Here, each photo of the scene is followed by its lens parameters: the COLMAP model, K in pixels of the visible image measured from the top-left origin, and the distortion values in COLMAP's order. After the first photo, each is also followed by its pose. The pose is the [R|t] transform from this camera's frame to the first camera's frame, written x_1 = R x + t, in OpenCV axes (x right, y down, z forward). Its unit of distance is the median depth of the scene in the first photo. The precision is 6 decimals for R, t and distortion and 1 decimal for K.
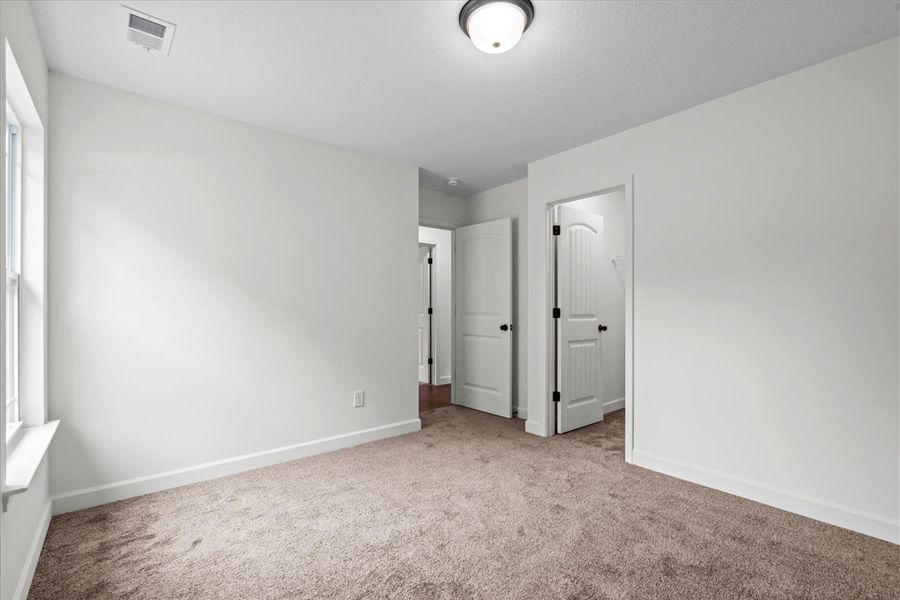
lens RADIAL K [[408.0, 0, 445.4], [0, 408.0, 304.7], [0, 0, 1]] dist [-0.002326, 0.001903]
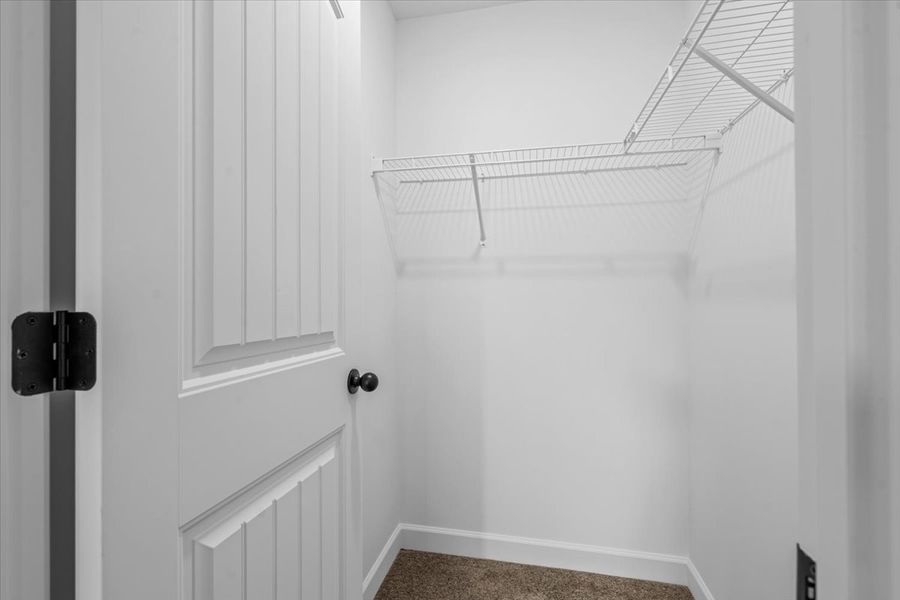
lens RADIAL K [[408.0, 0, 445.4], [0, 408.0, 304.7], [0, 0, 1]] dist [-0.002326, 0.001903]
pose [[0.786935, -0.002575, 0.617031, 0.266927], [0.001317, 0.999996, 0.002494, 0.005667], [-0.617035, -0.001150, 0.786935, 0.765936]]
